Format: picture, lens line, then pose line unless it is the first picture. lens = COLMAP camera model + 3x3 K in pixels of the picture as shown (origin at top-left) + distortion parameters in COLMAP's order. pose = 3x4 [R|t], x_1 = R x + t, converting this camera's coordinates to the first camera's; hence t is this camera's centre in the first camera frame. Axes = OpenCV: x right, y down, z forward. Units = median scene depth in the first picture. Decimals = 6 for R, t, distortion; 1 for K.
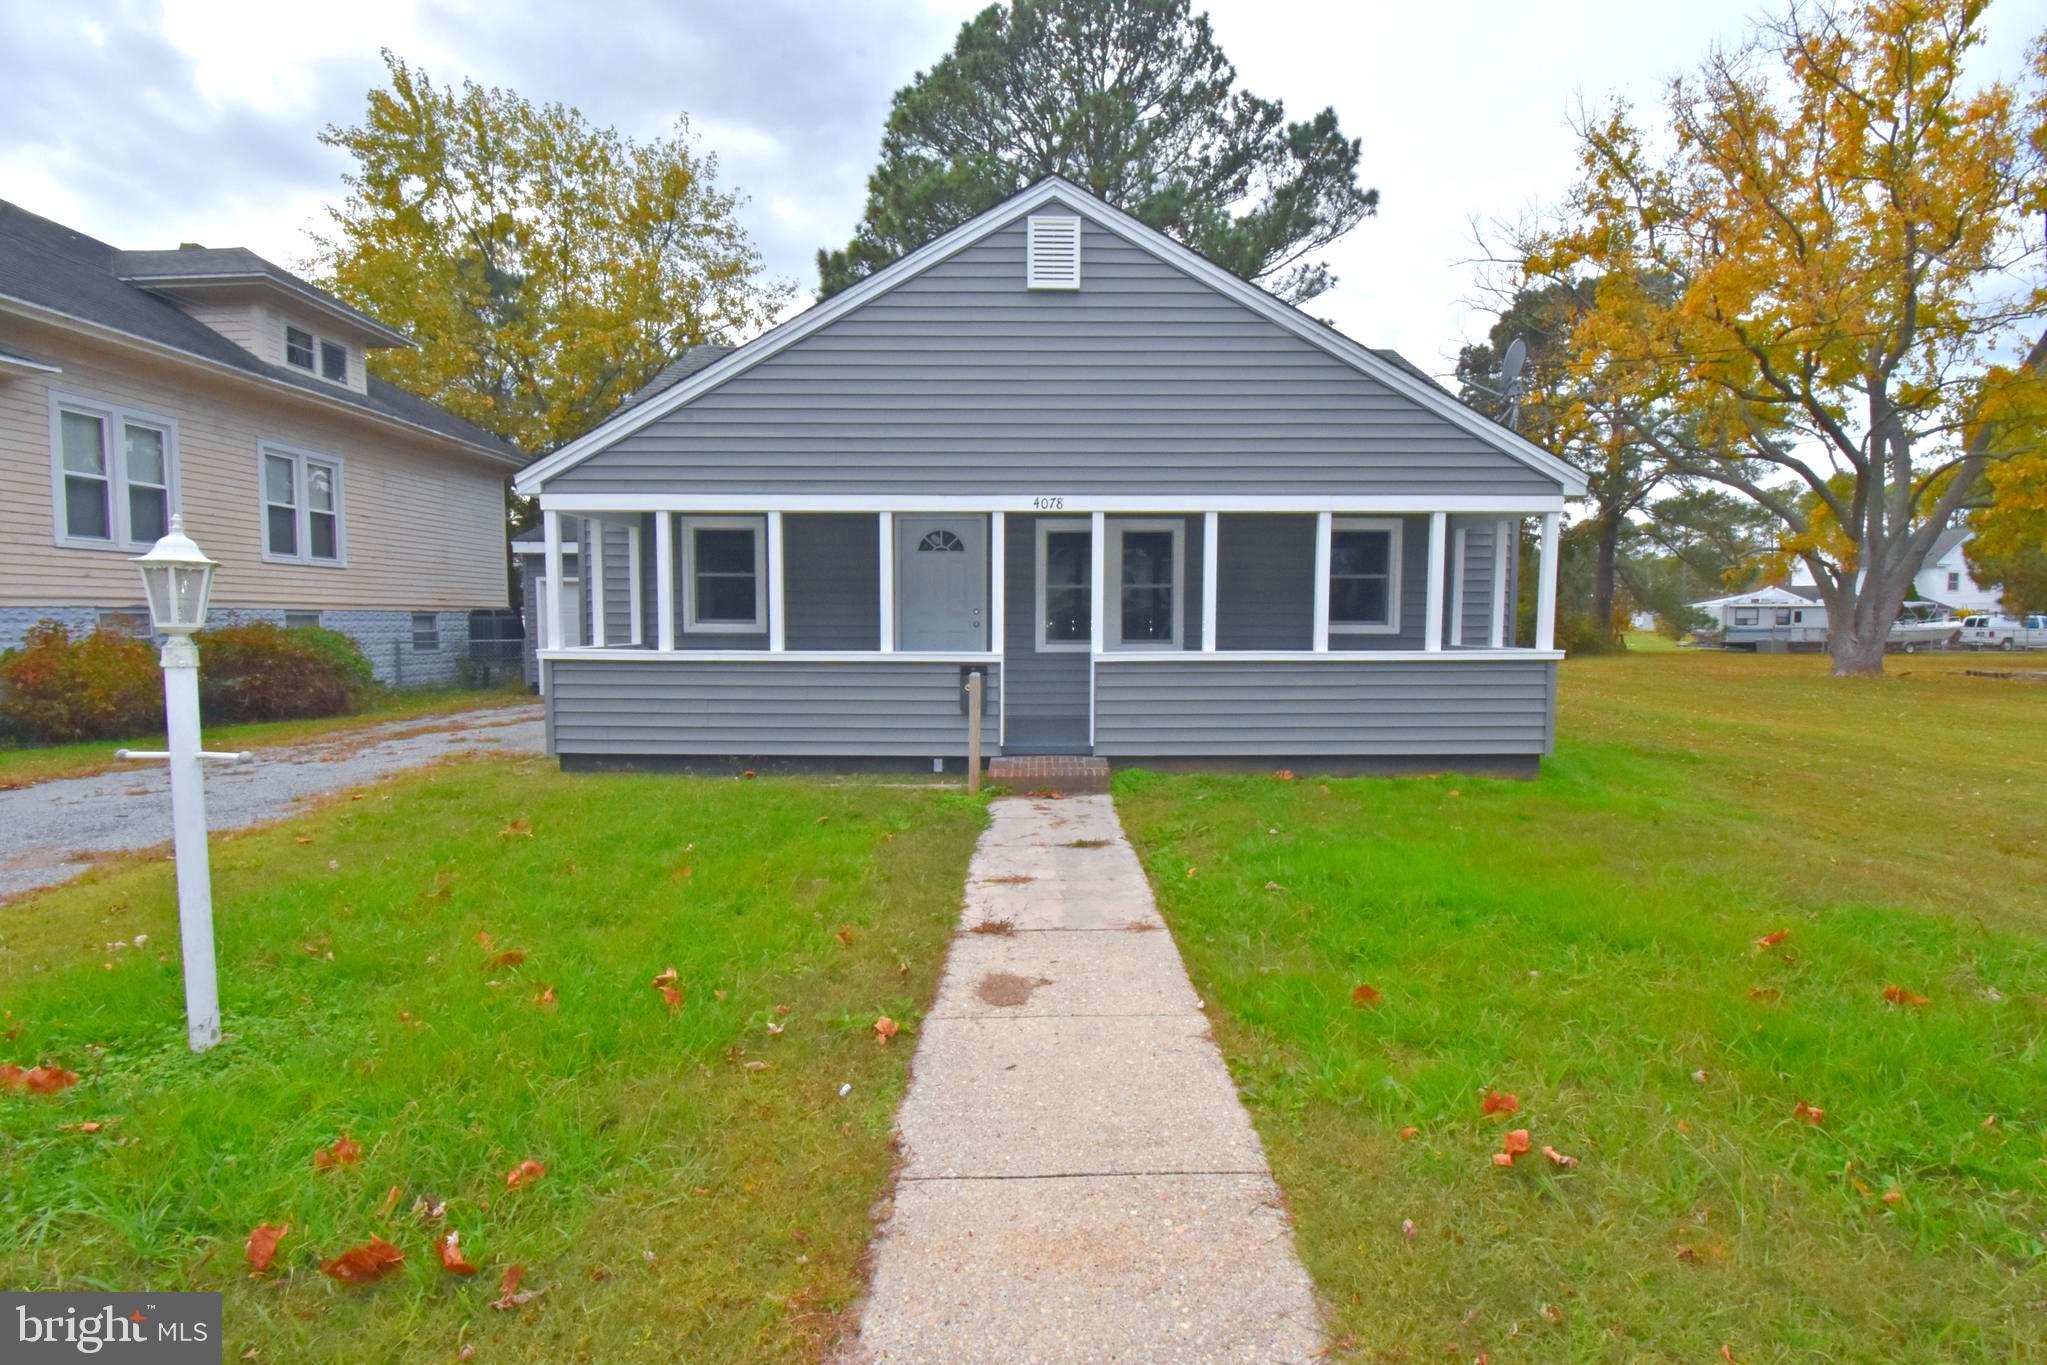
lens RADIAL K [[924.5, 0, 1044.0], [0, 924.5, 680.1], [0, 0, 1]] dist [0.018191, -0.021714]
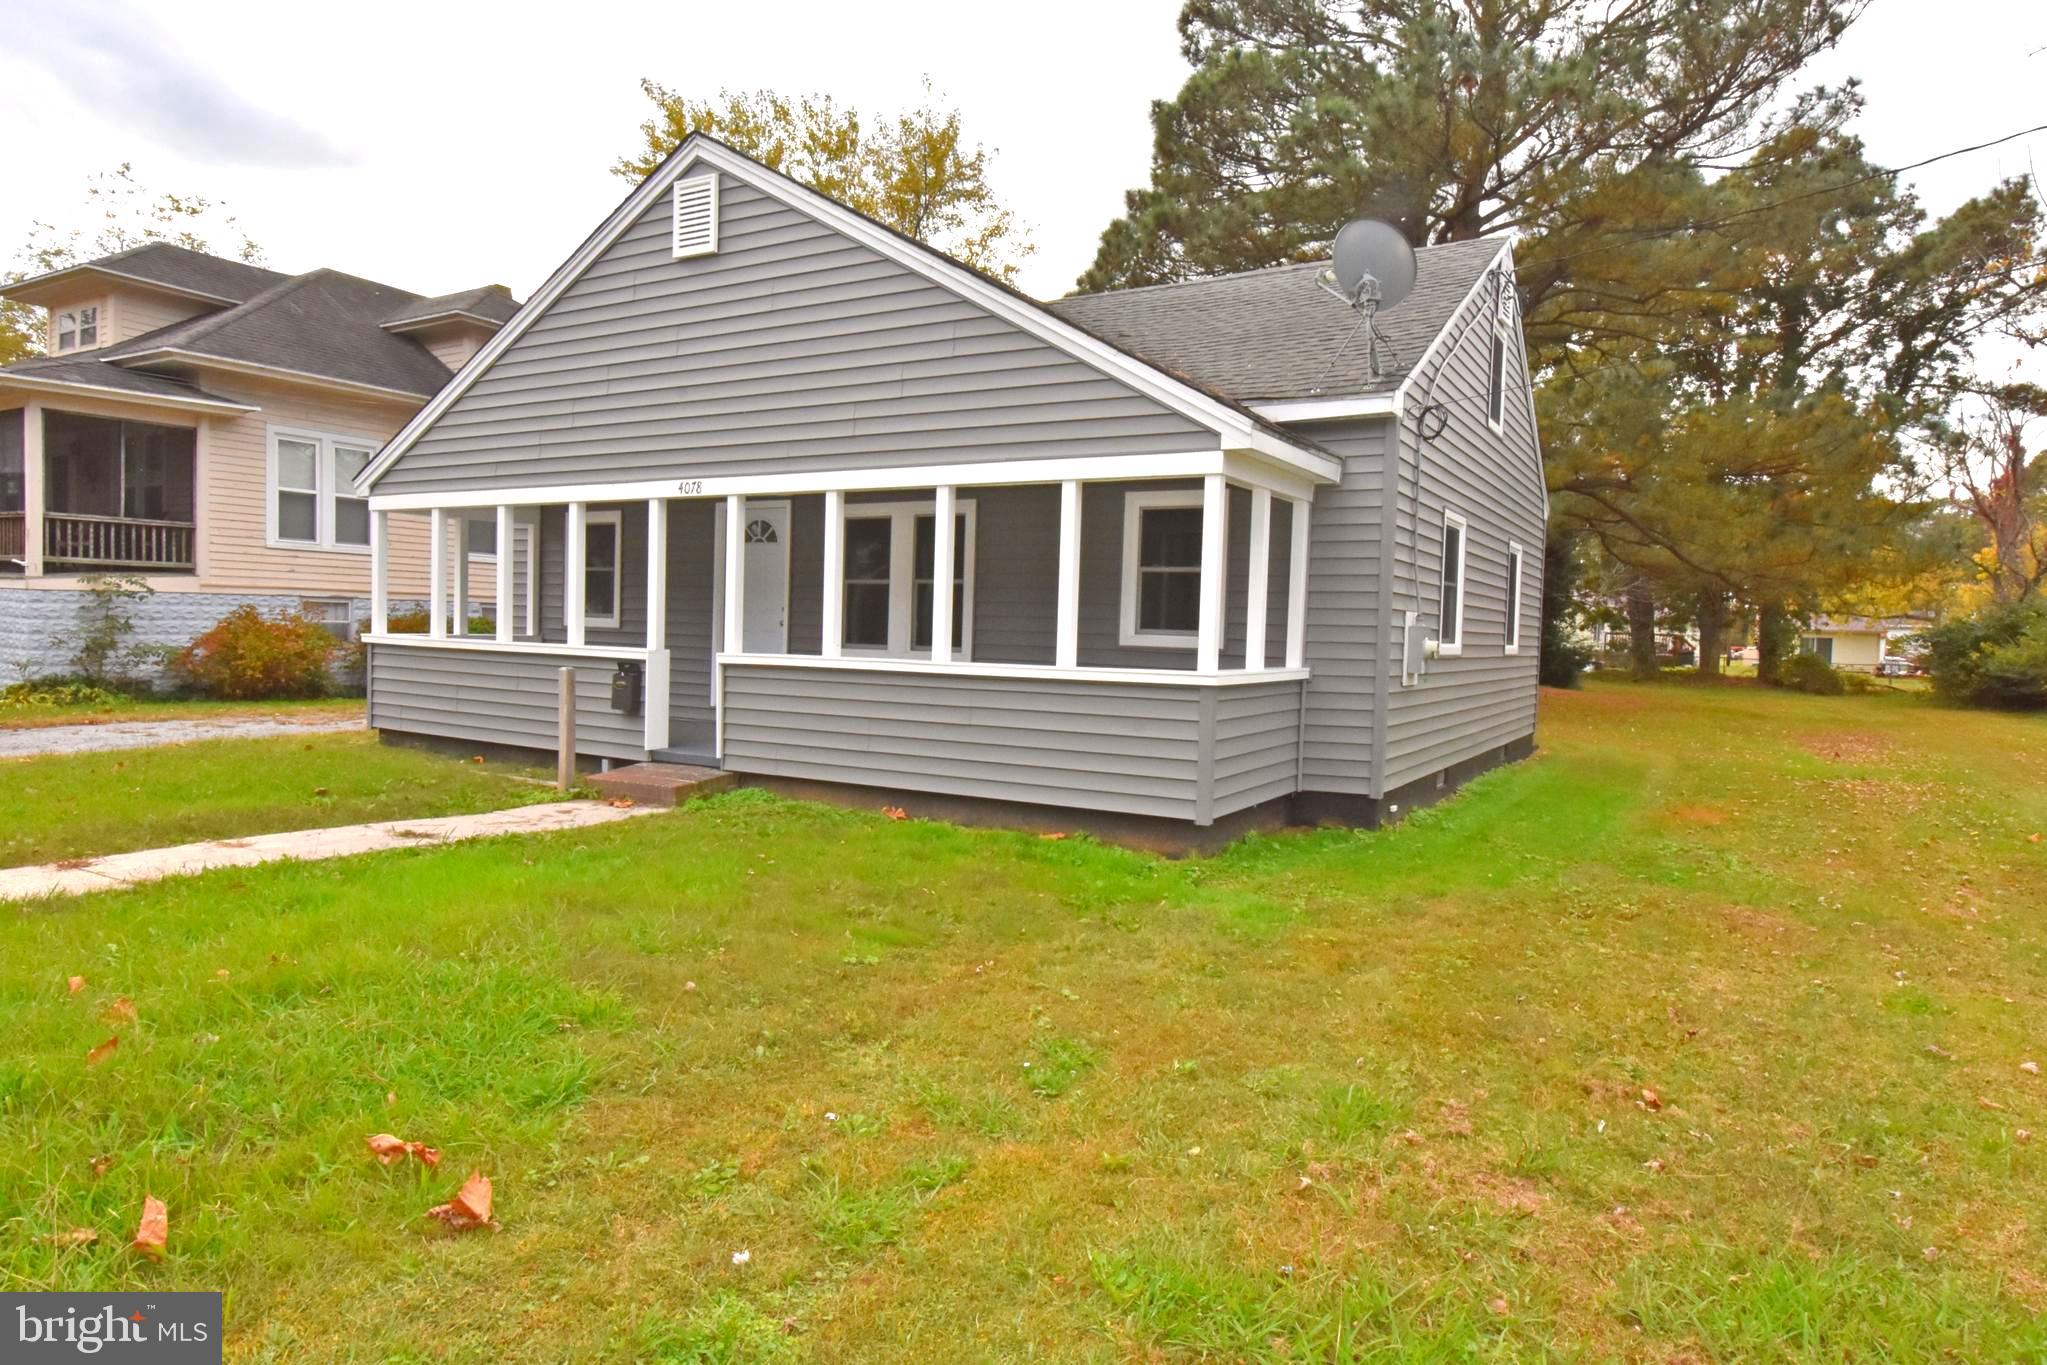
lens RADIAL K [[1191.5, 0, 1056.6], [0, 1191.5, 681.1], [0, 0, 1]] dist [0.001615, -0.000643]
pose [[0.861301, 0.044993, -0.506098, 0.672257], [-0.058433, 0.998234, -0.010700, -0.006853], [0.504723, 0.038789, 0.862409, 0.128840]]
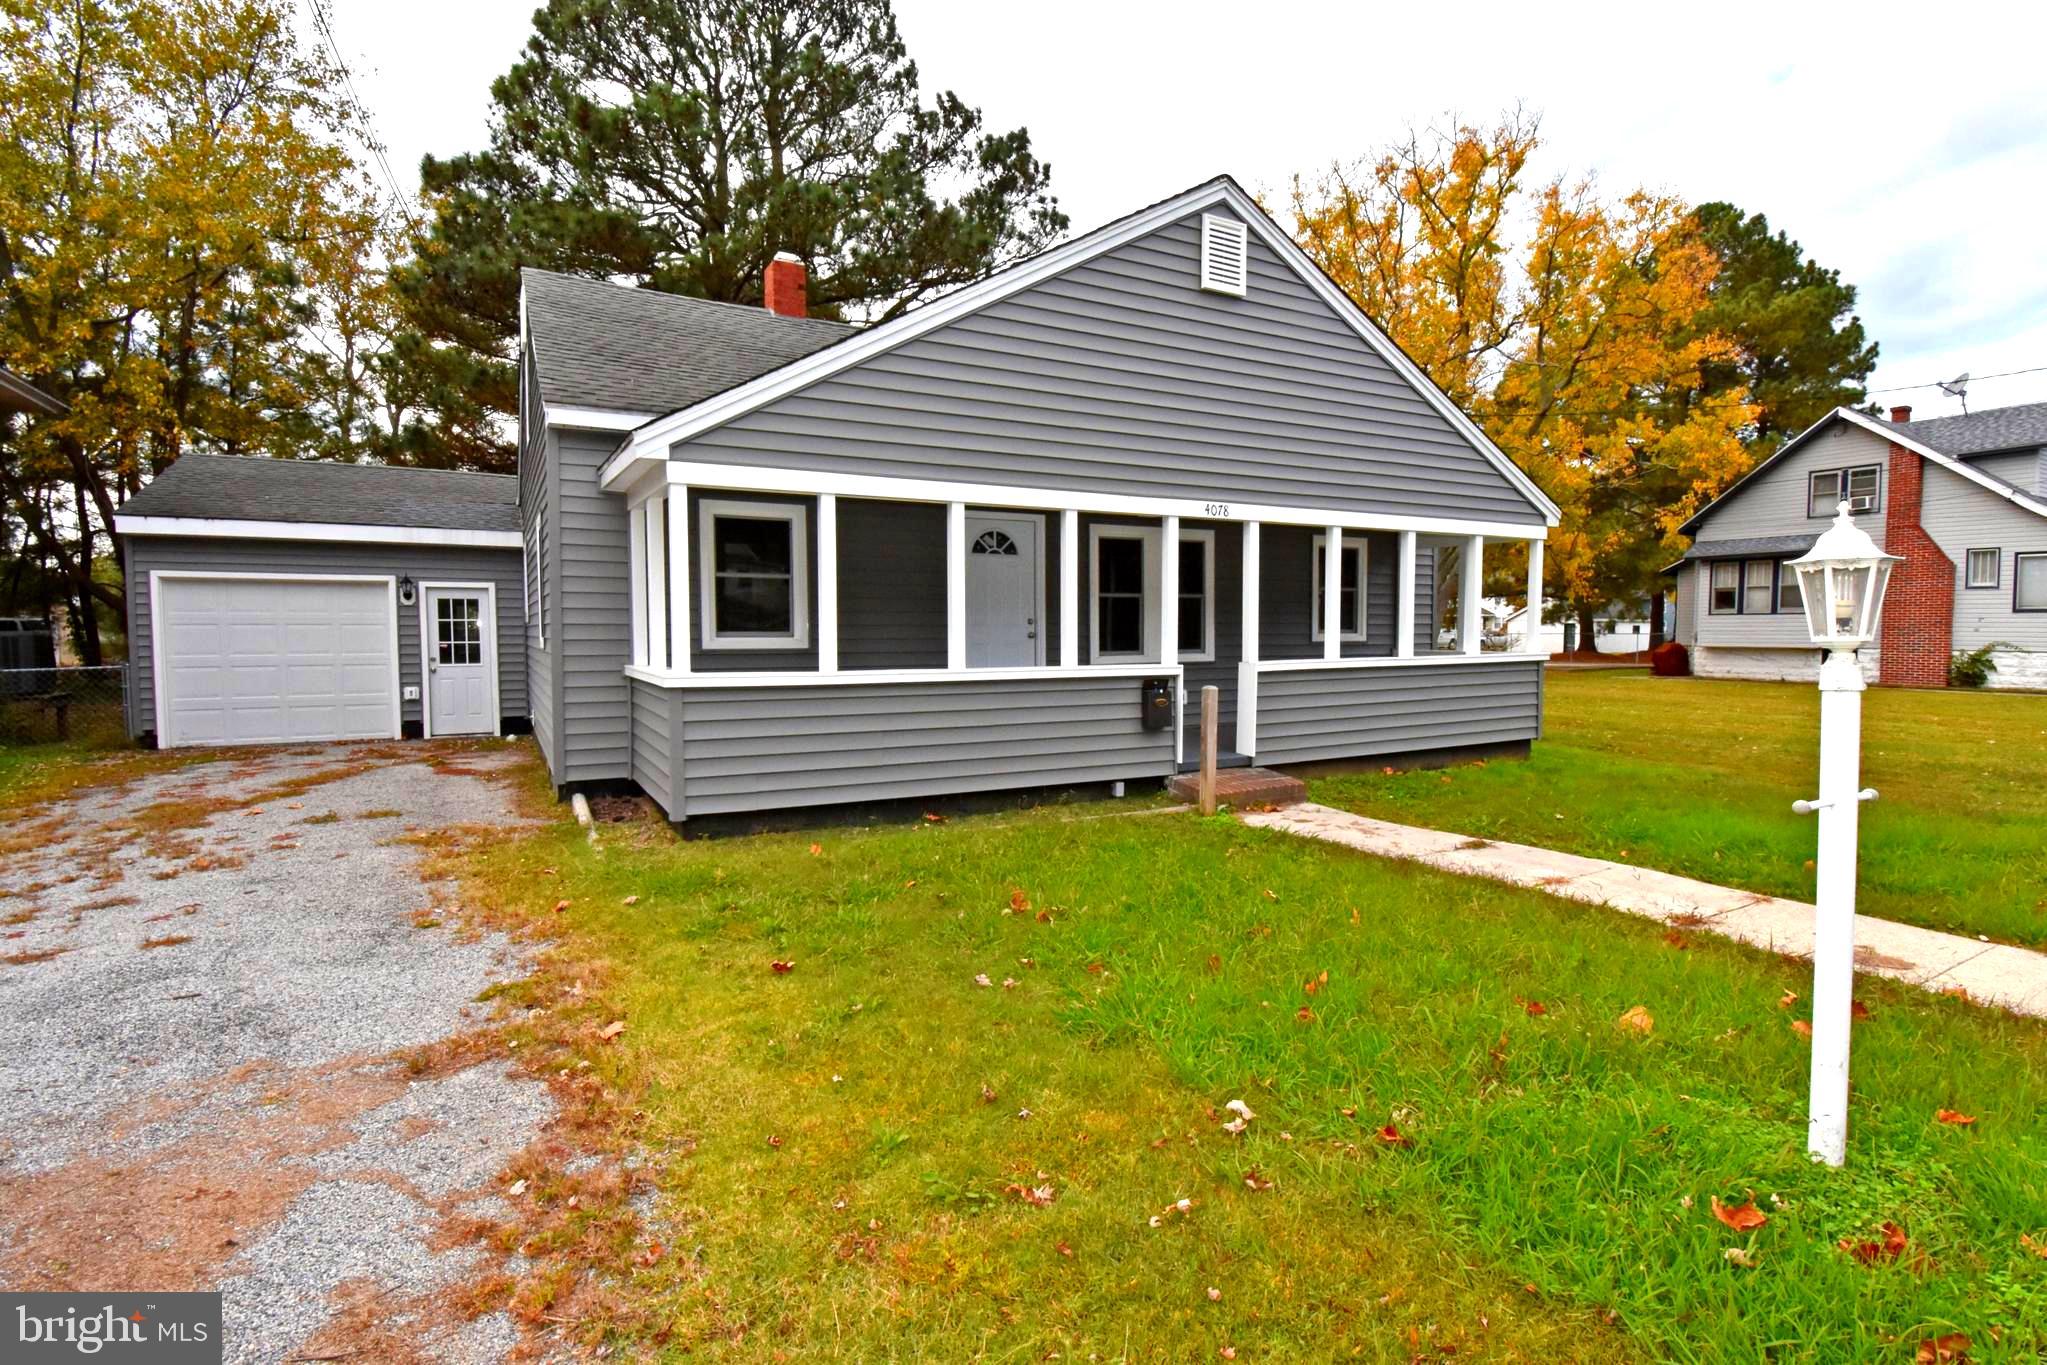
lens RADIAL K [[970.6, 0, 1039.4], [0, 970.6, 679.2], [0, 0, 1]] dist [0.021548, -0.026194]
pose [[0.879124, -0.029399, 0.475686, -0.475460], [0.036292, 0.999327, -0.005311, -0.010885], [-0.475210, 0.021932, 0.879599, 0.141495]]
